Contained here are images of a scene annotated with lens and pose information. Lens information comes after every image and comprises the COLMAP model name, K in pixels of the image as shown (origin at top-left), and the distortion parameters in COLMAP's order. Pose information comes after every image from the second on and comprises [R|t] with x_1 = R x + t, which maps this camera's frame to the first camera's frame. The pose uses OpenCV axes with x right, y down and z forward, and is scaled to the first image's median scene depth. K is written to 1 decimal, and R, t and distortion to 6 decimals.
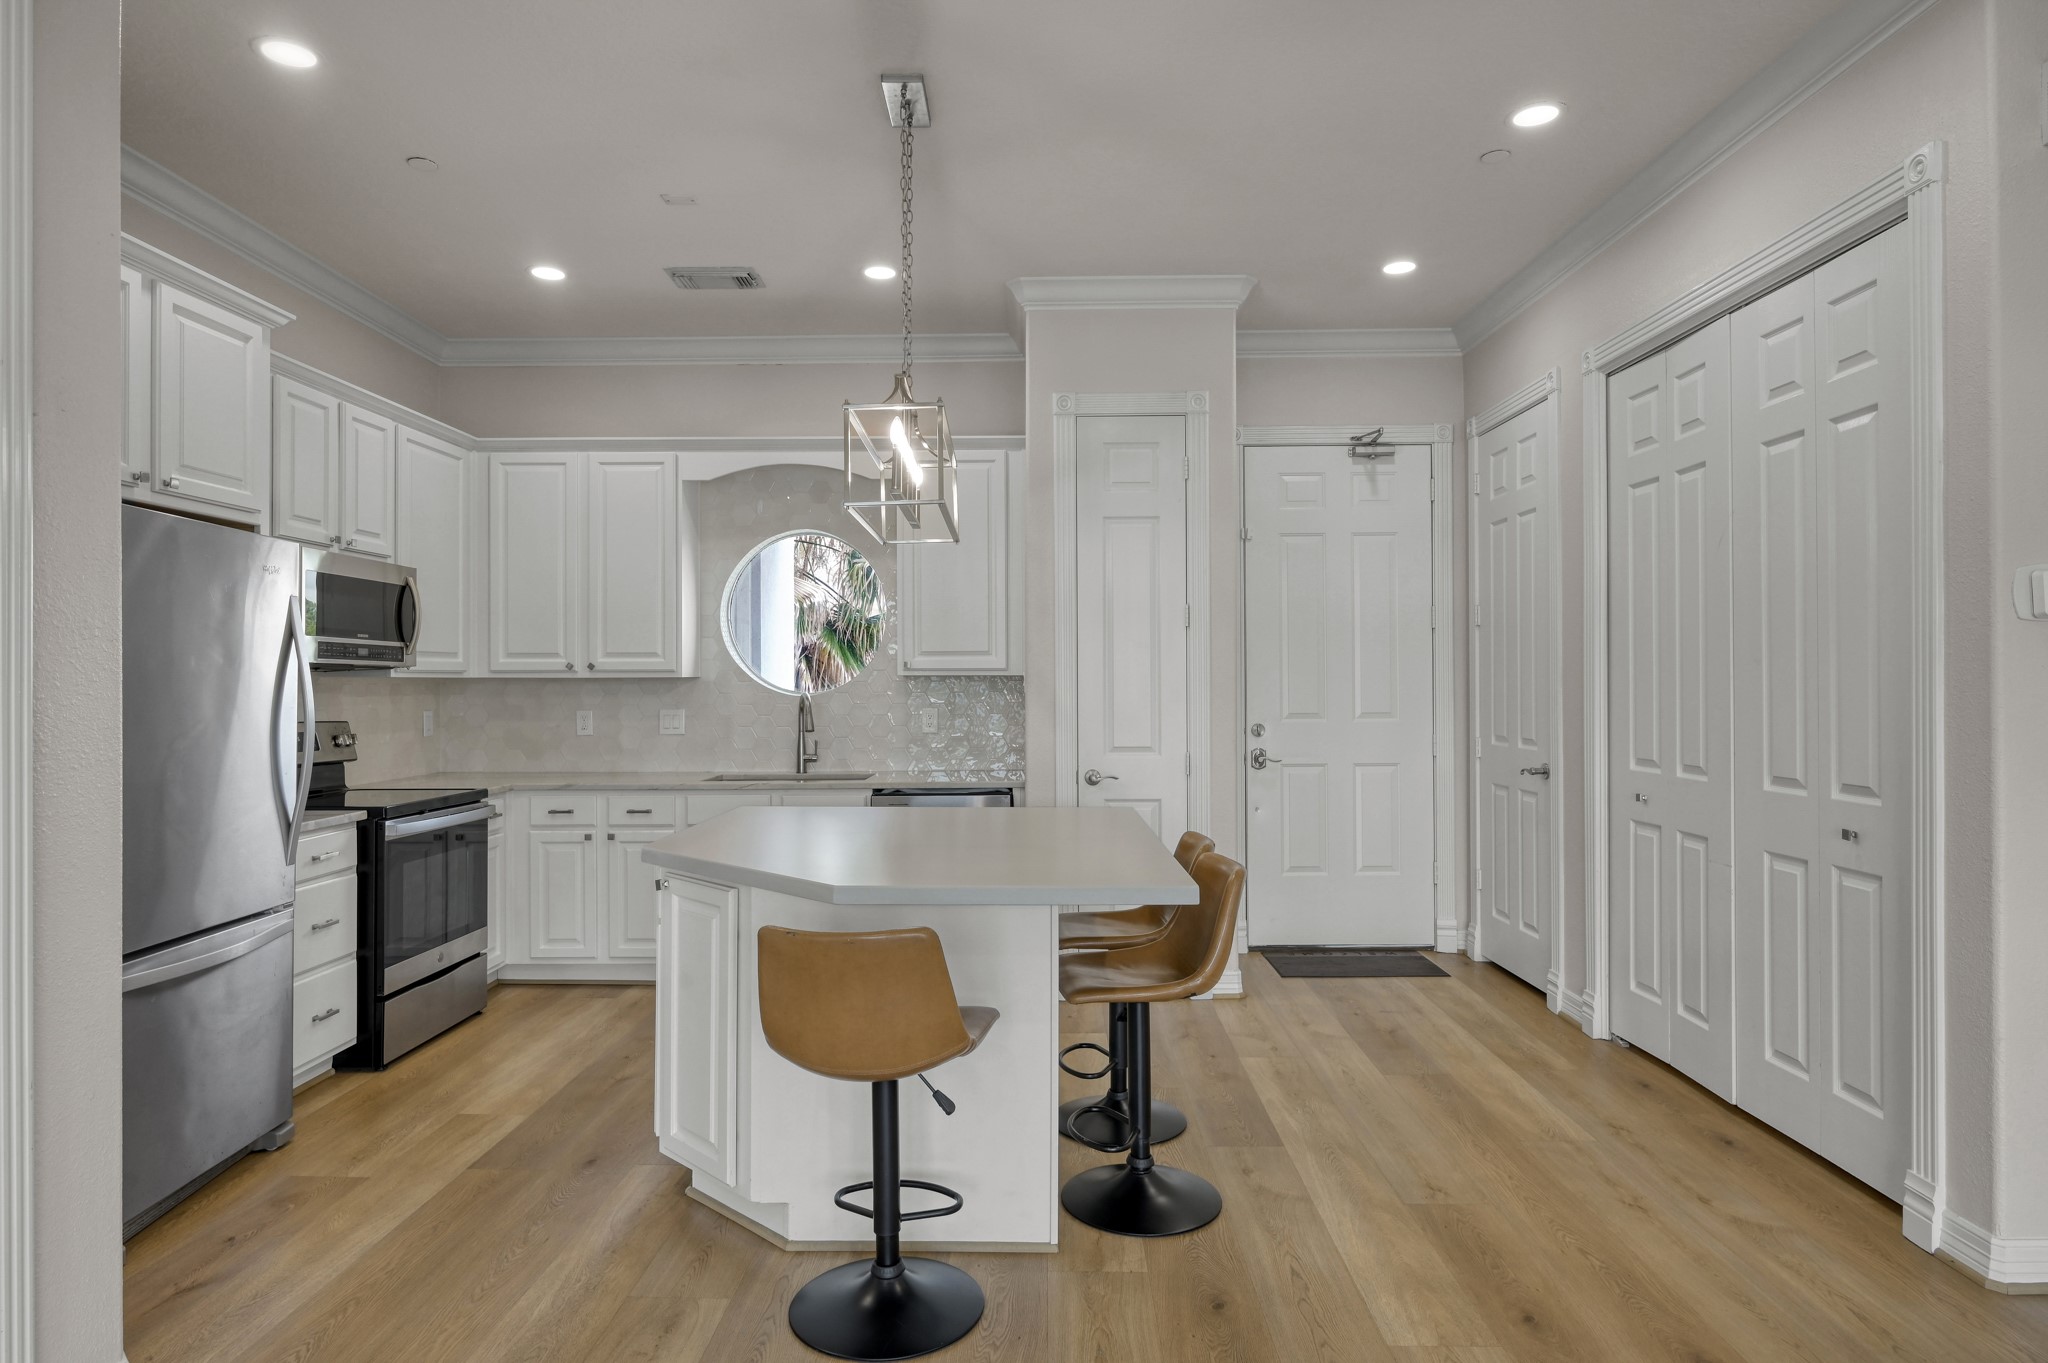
lens RADIAL K [[1165.2, 0, 1027.7], [0, 1165.2, 676.3], [0, 0, 1]] dist [-0.001539, -0.000039]
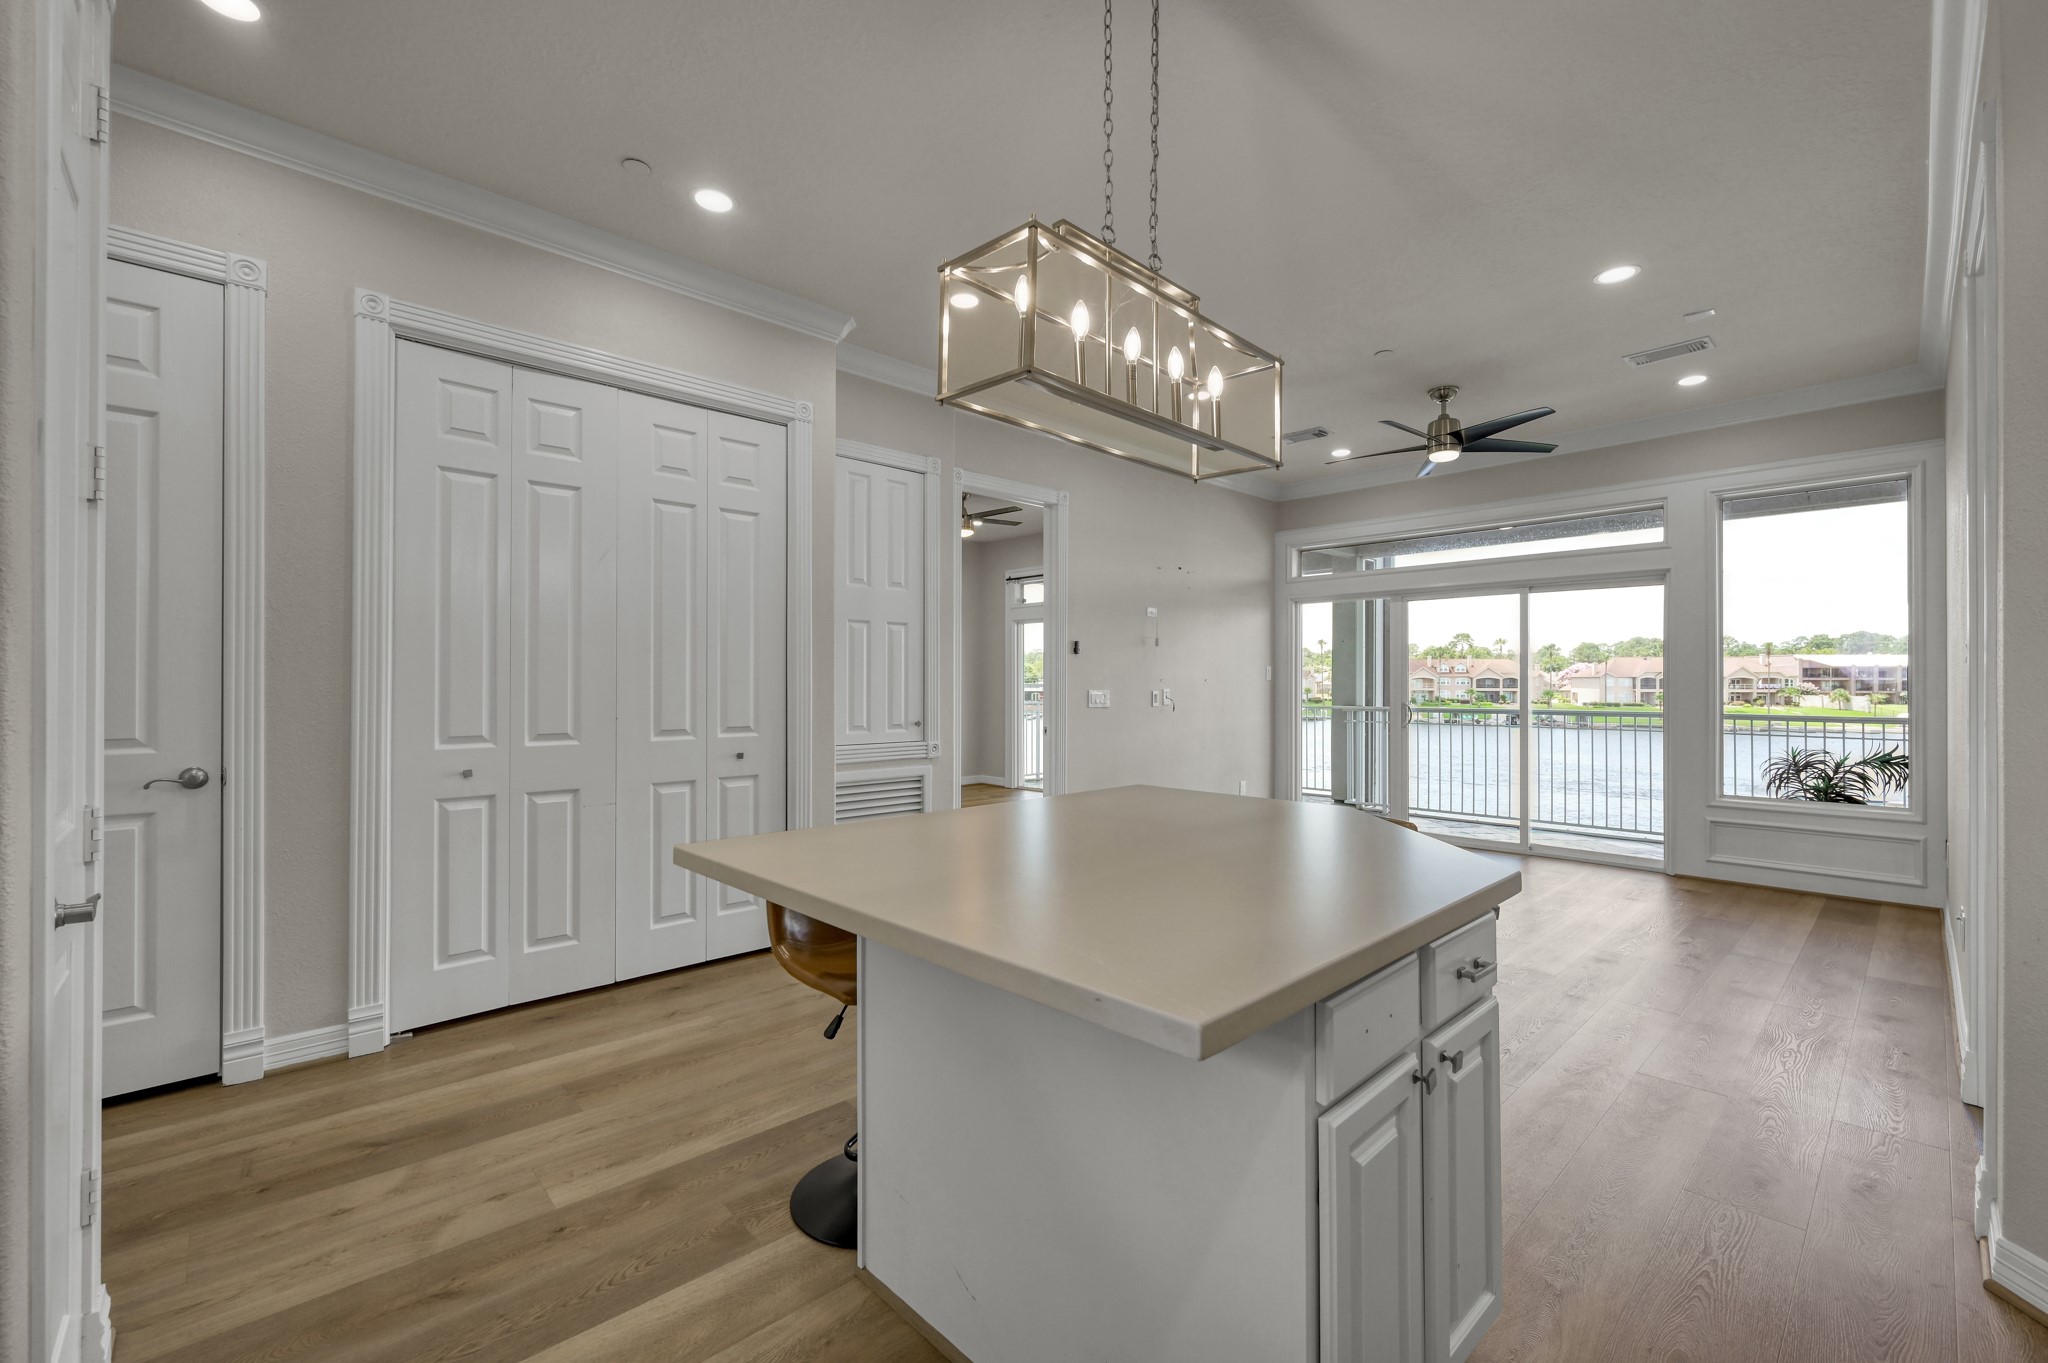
lens RADIAL K [[851.7, 0, 1024.6], [0, 851.7, 678.3], [0, 0, 1]] dist [-0.001975, -0.000432]
pose [[-0.694779, 0.005645, 0.719201, -0.340573], [-0.004404, 0.999917, -0.012103, 0.024240], [-0.719210, -0.011576, -0.694696, 1.085689]]
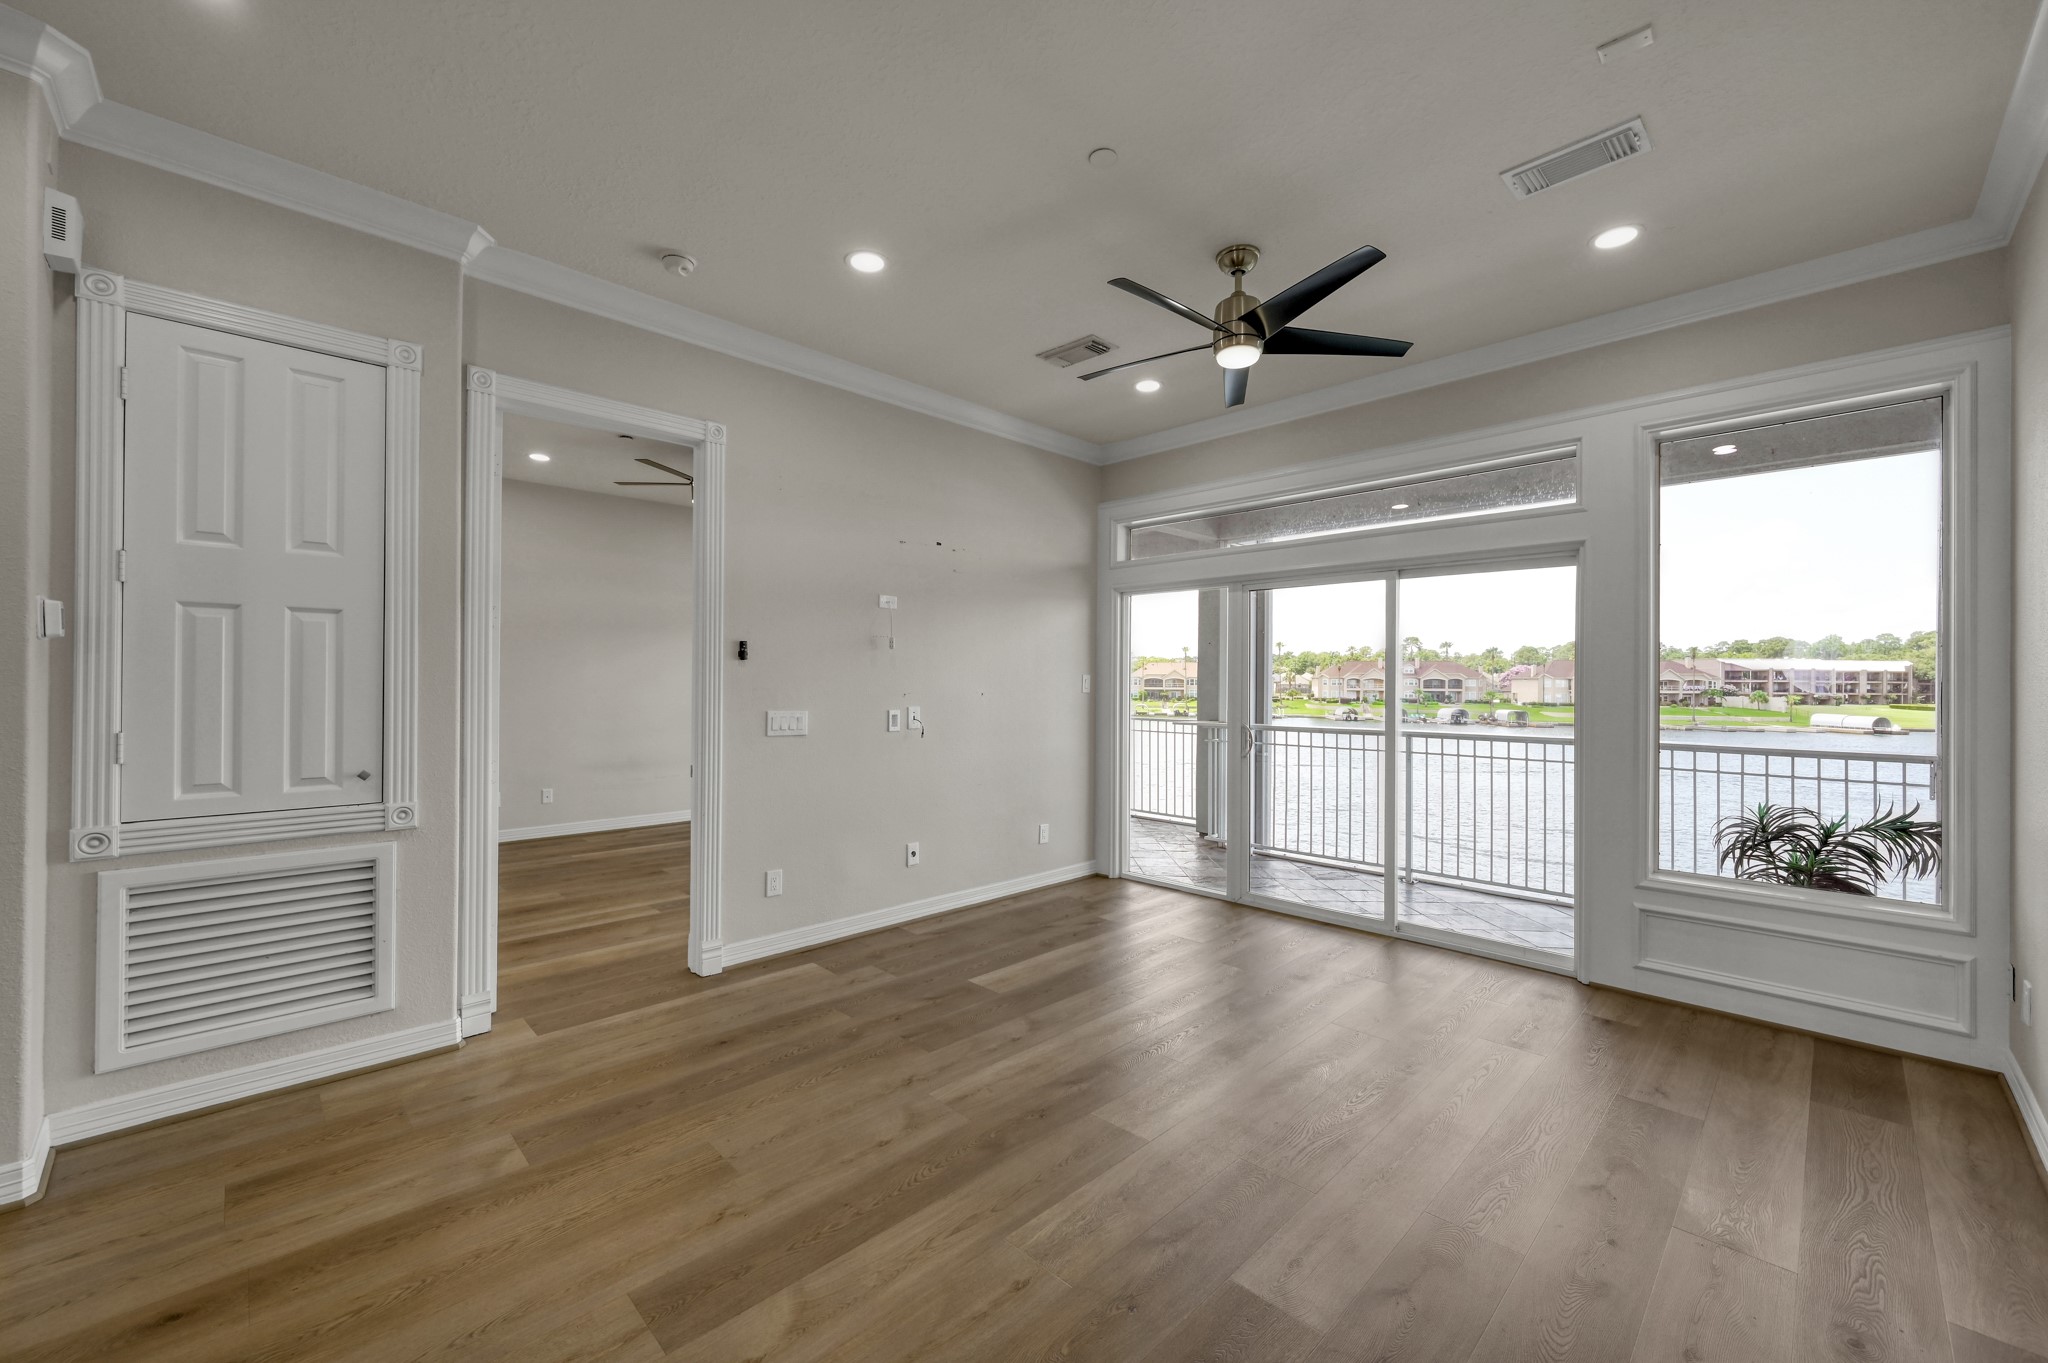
lens RADIAL K [[804.5, 0, 1025.1], [0, 804.5, 678.9], [0, 0, 1]] dist [-0.000960, 0.000002]
pose [[-0.713115, 0.001350, 0.701046, -0.267640], [-0.008074, 0.999916, -0.010138, -0.003185], [-0.701001, -0.012890, -0.713044, 0.507527]]
